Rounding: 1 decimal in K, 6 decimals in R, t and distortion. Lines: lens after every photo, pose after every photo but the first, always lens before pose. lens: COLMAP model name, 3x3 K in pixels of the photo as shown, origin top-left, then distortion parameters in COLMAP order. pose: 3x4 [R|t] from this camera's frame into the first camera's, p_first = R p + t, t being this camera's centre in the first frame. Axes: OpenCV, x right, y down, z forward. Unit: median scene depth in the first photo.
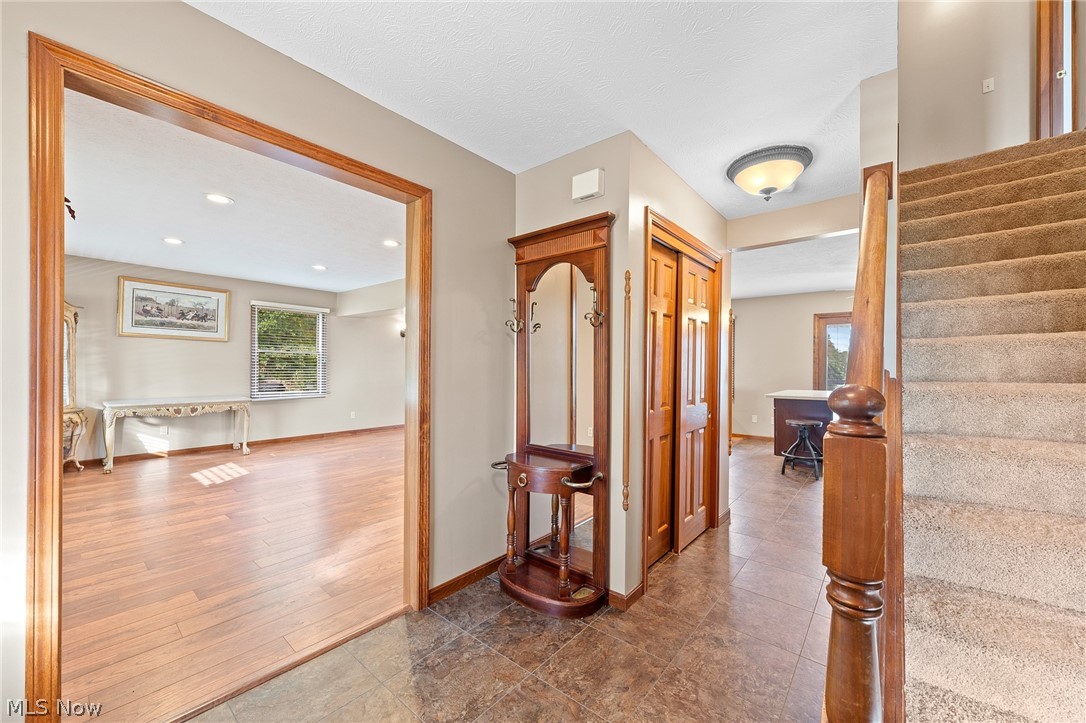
lens RADIAL K [[406.4, 0, 543.0], [0, 406.4, 361.5], [0, 0, 1]] dist [-0.000736, -0.000055]
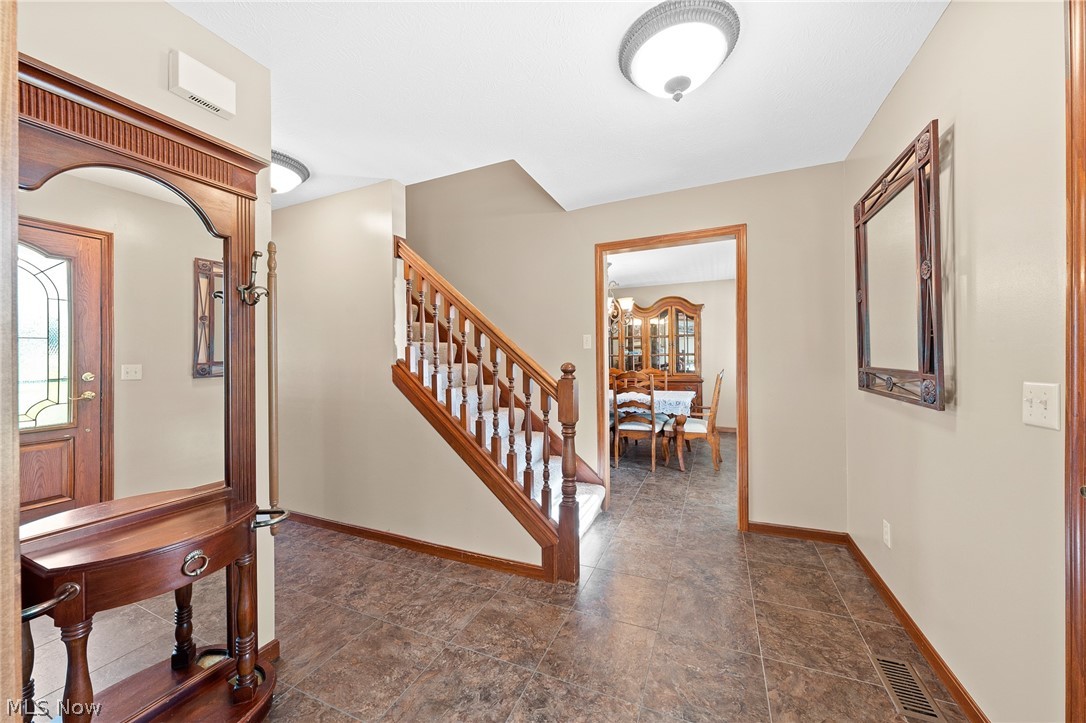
lens RADIAL K [[406.4, 0, 543.0], [0, 406.4, 361.5], [0, 0, 1]] dist [-0.000736, -0.000055]
pose [[-0.277195, -0.017024, 0.960663, -0.928814], [-0.003688, 0.999854, 0.016655, -0.001552], [-0.960807, 0.001073, -0.277218, 0.901195]]
